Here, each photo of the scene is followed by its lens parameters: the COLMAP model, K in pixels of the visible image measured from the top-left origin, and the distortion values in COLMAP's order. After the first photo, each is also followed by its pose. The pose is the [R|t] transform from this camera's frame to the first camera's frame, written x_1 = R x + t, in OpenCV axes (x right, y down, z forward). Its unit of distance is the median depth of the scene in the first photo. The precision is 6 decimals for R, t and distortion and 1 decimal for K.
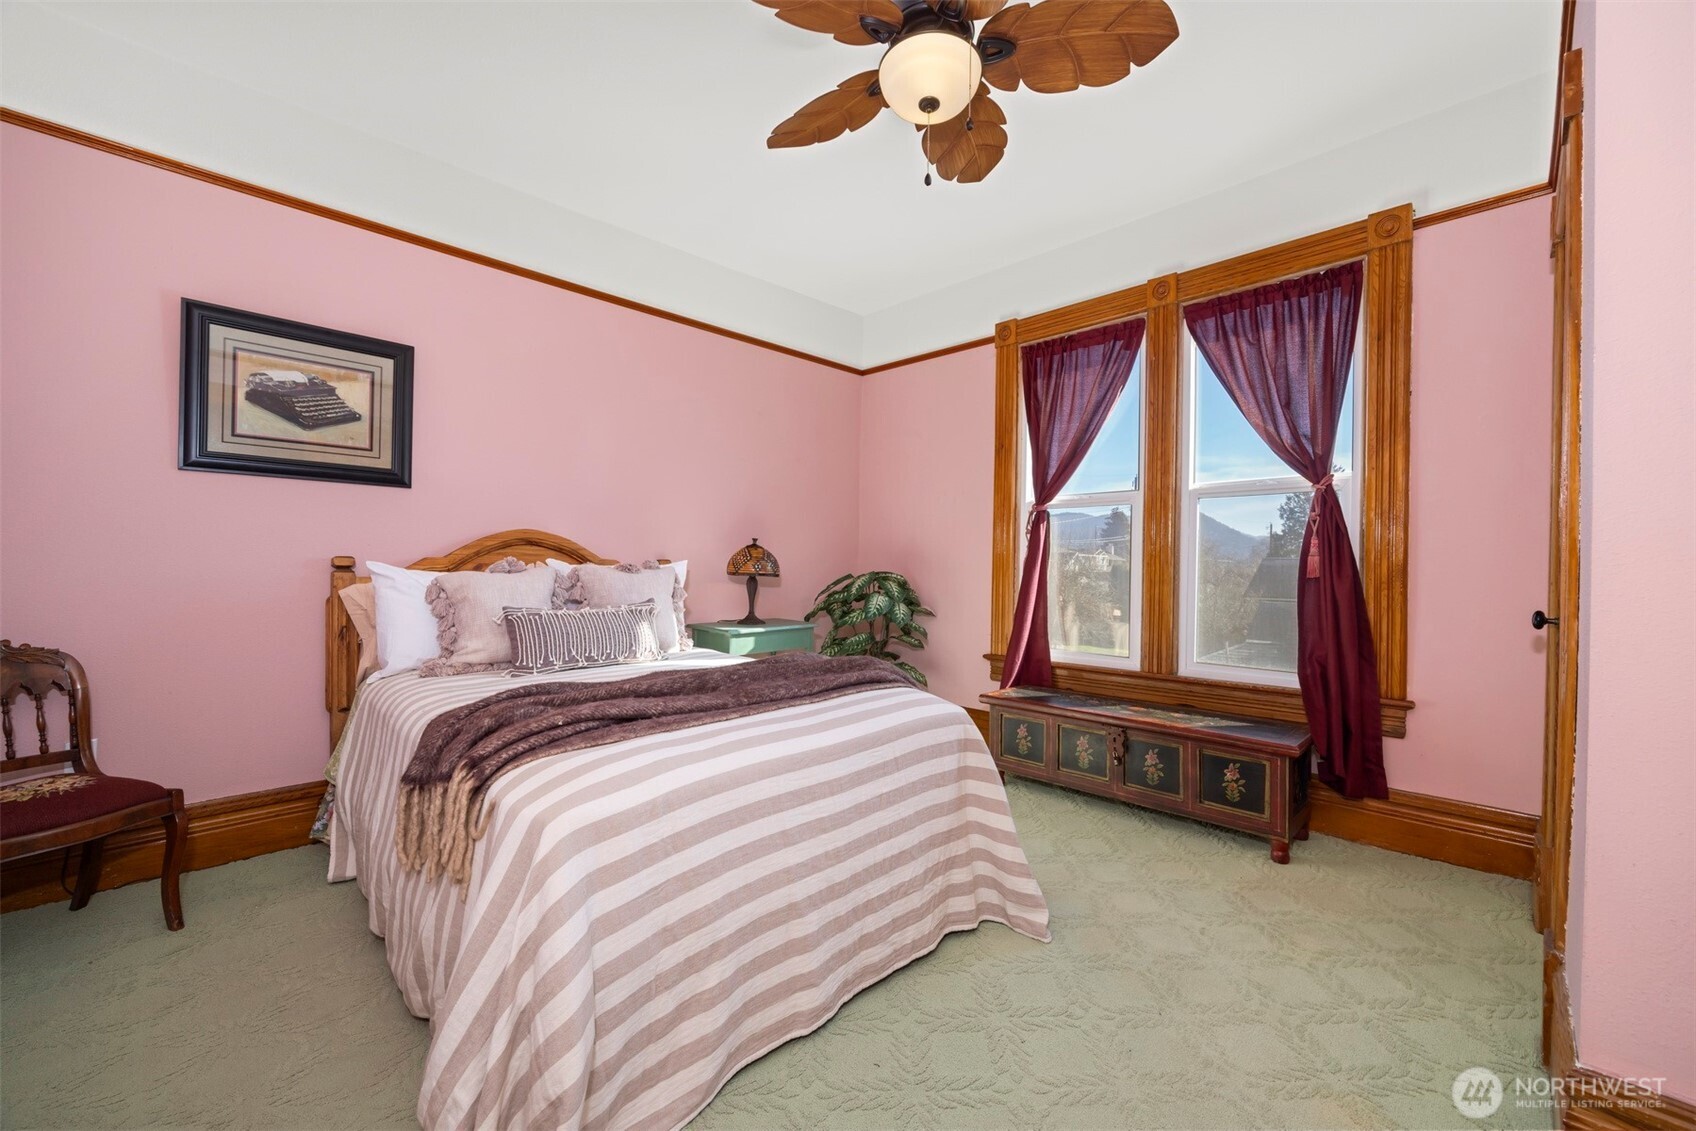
lens RADIAL K [[674.9, 0, 852.5], [0, 674.9, 563.4], [0, 0, 1]] dist [0.001996, 0.000155]
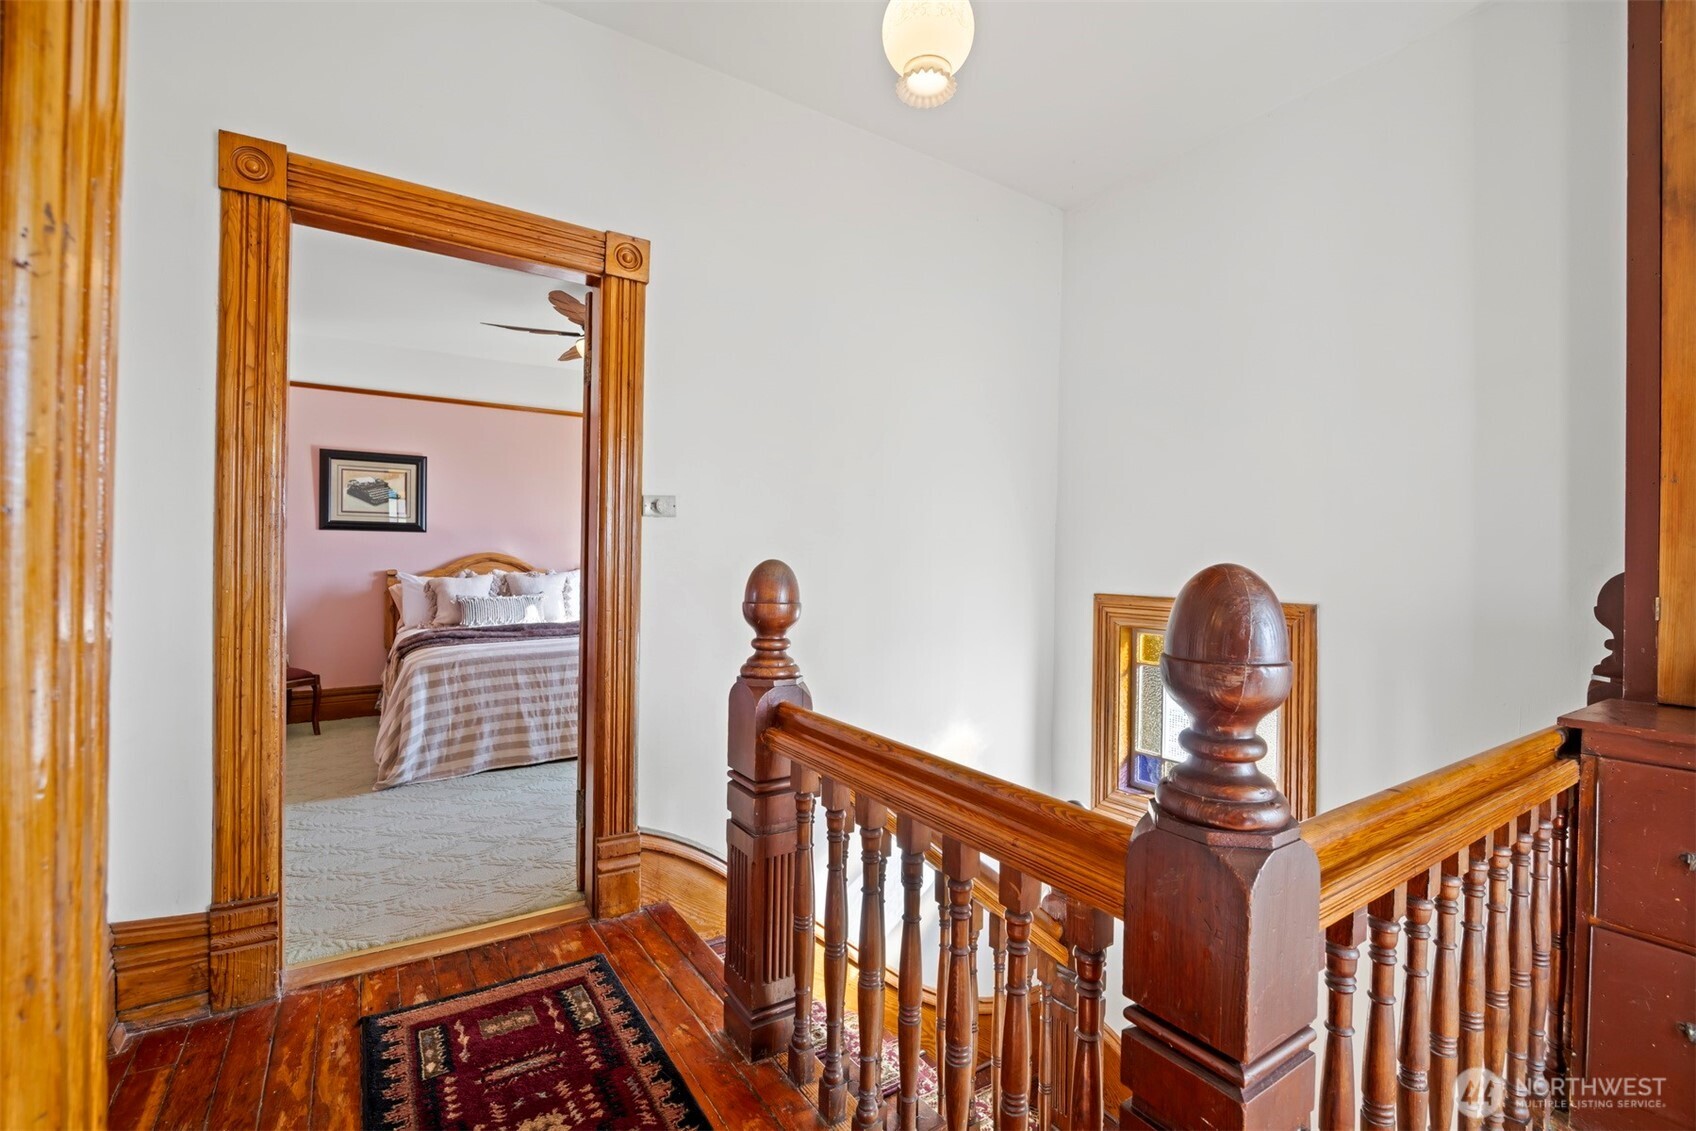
lens RADIAL K [[767.6, 0, 852.3], [0, 767.6, 556.8], [0, 0, 1]] dist [0.017200, 0.000230]
pose [[0.976340, -0.011625, -0.215931, 1.054768], [0.011320, 0.999932, -0.002649, -0.026521], [0.215947, 0.000142, 0.976405, -0.915477]]
